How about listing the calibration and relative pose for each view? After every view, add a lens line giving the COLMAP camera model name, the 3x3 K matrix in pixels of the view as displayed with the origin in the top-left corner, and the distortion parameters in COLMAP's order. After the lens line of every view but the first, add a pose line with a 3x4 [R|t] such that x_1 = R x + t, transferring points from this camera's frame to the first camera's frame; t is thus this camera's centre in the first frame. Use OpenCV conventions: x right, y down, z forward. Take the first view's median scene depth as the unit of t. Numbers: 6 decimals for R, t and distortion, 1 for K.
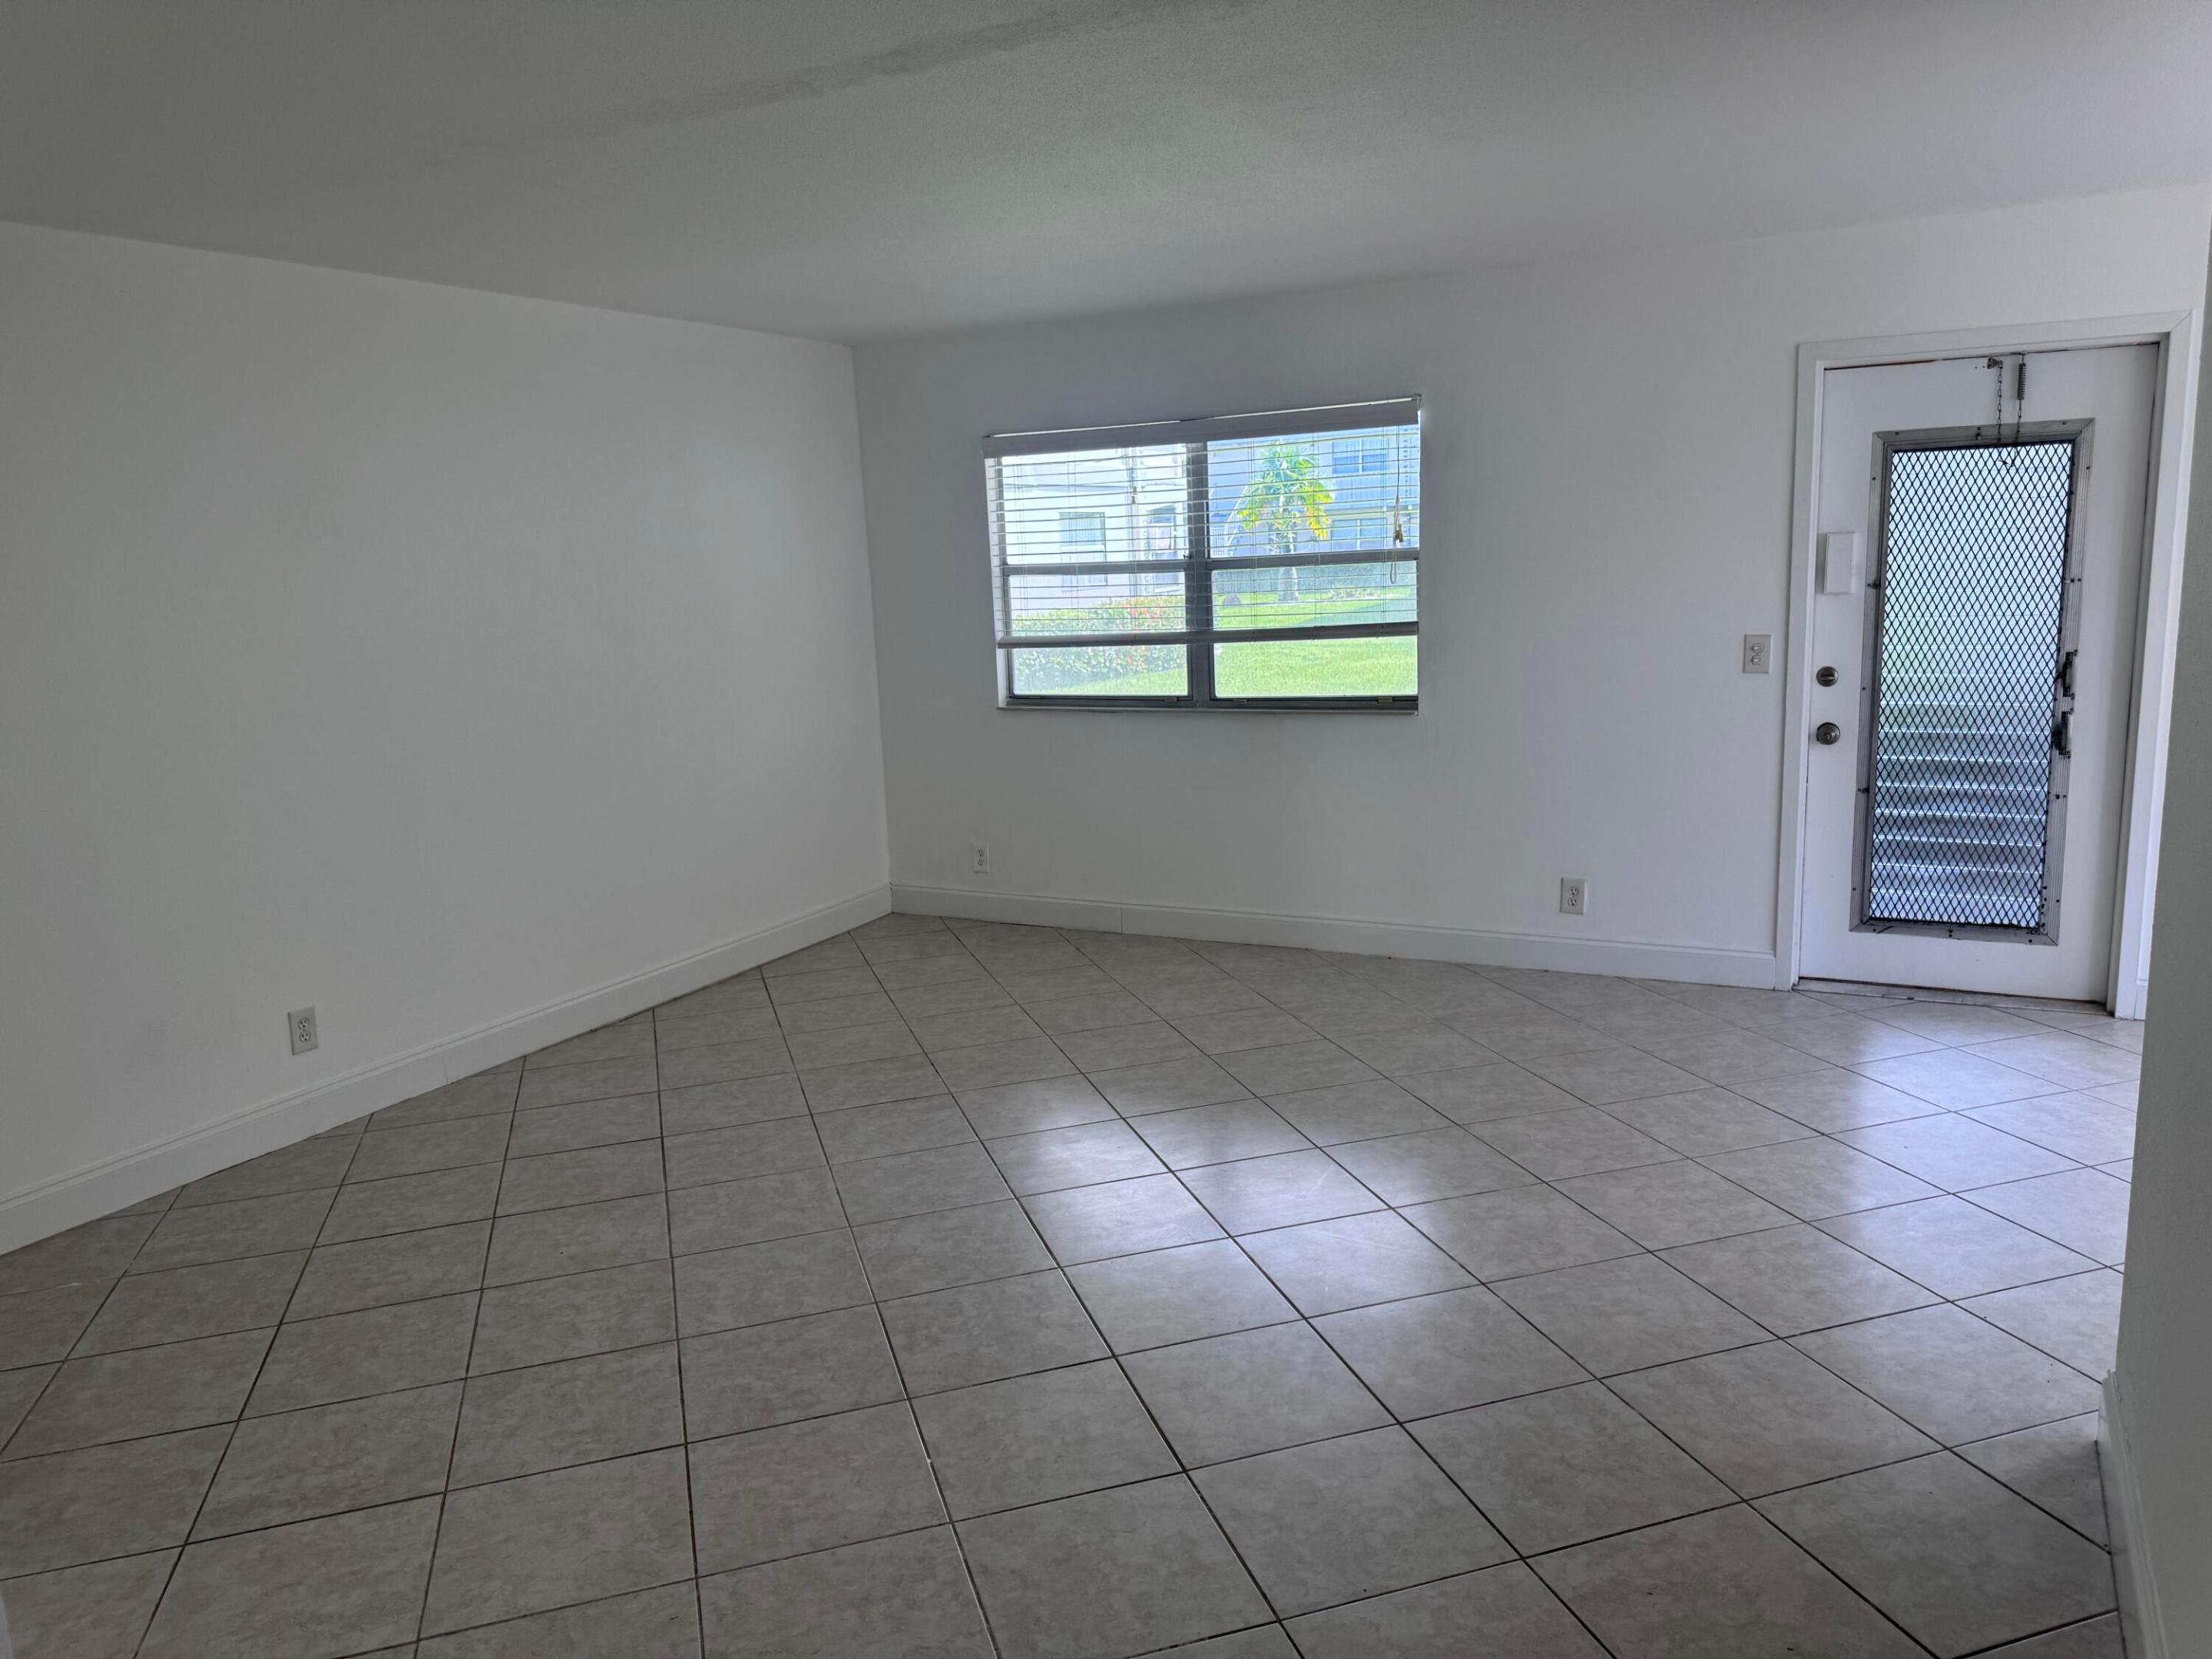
lens RADIAL K [[1589.1, 0, 1106.0], [0, 1589.1, 829.5], [0, 0, 1]] dist [0.076923, -0.003090]
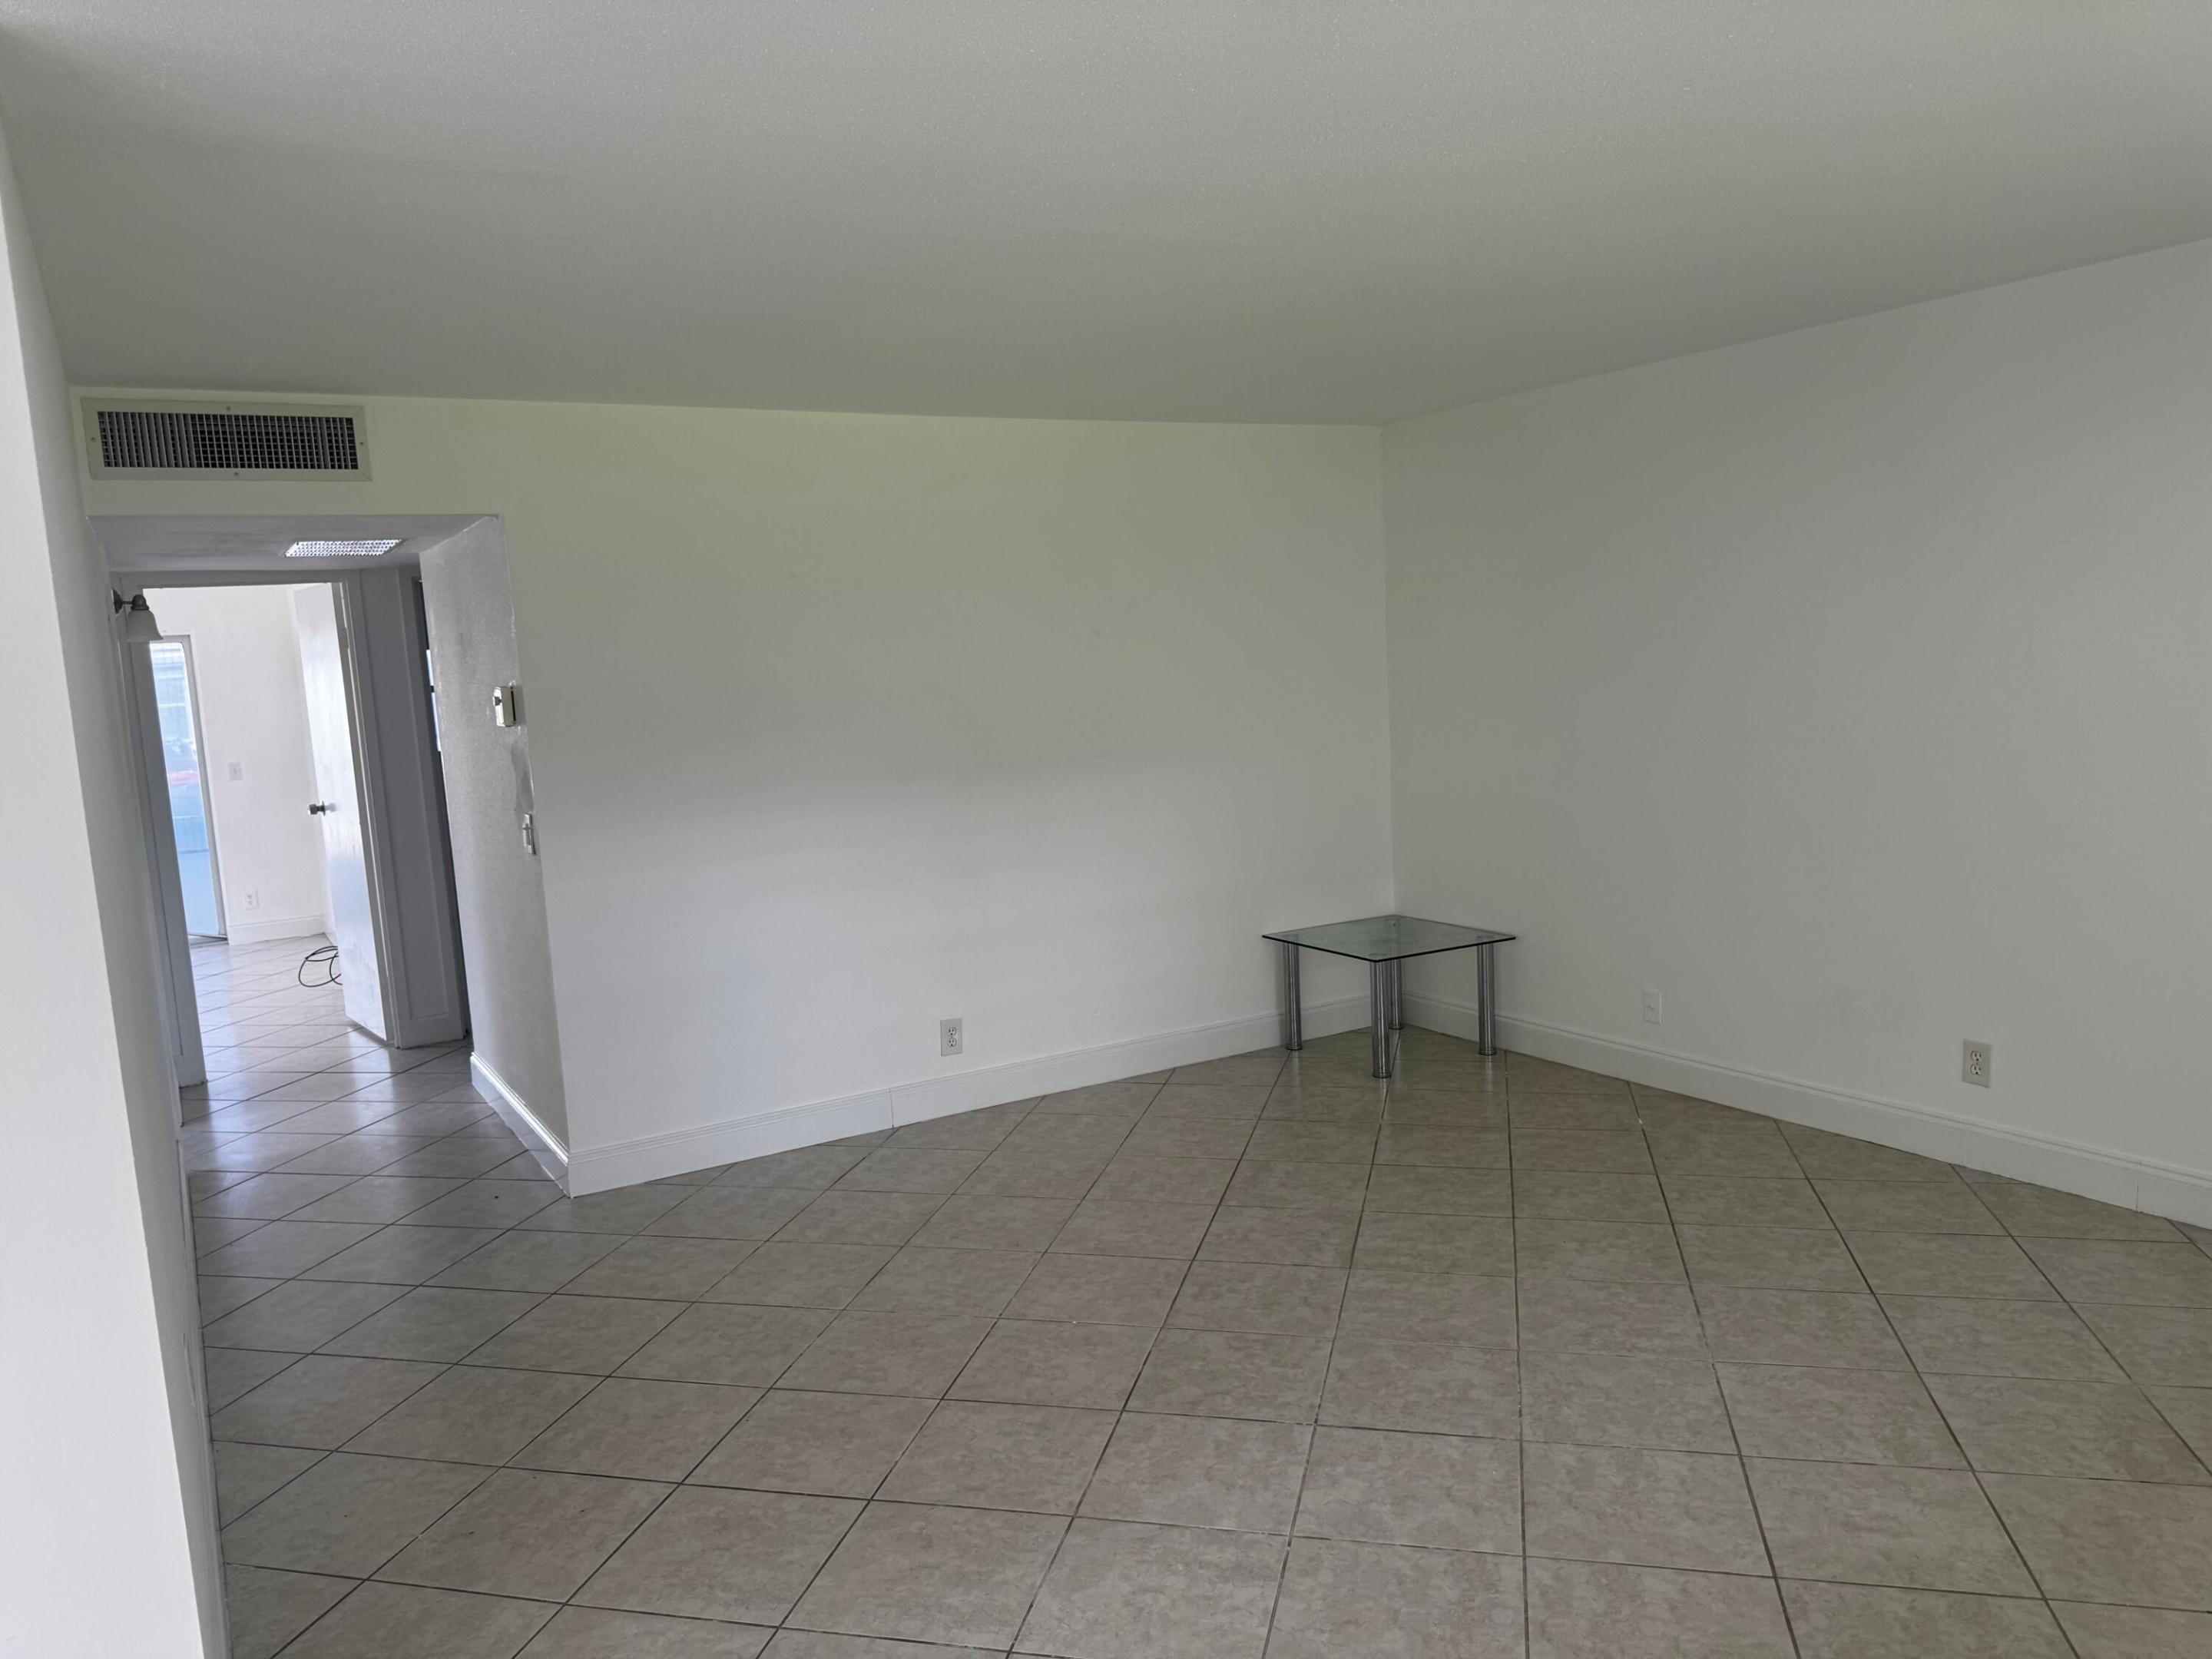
lens RADIAL K [[1589.1, 0, 1106.0], [0, 1589.1, 829.5], [0, 0, 1]] dist [0.076923, -0.003090]
pose [[-0.504631, 0.172795, -0.845866, 0.734210], [-0.073166, 0.967681, 0.241329, -0.267765], [0.860229, 0.183671, -0.475679, 1.219961]]
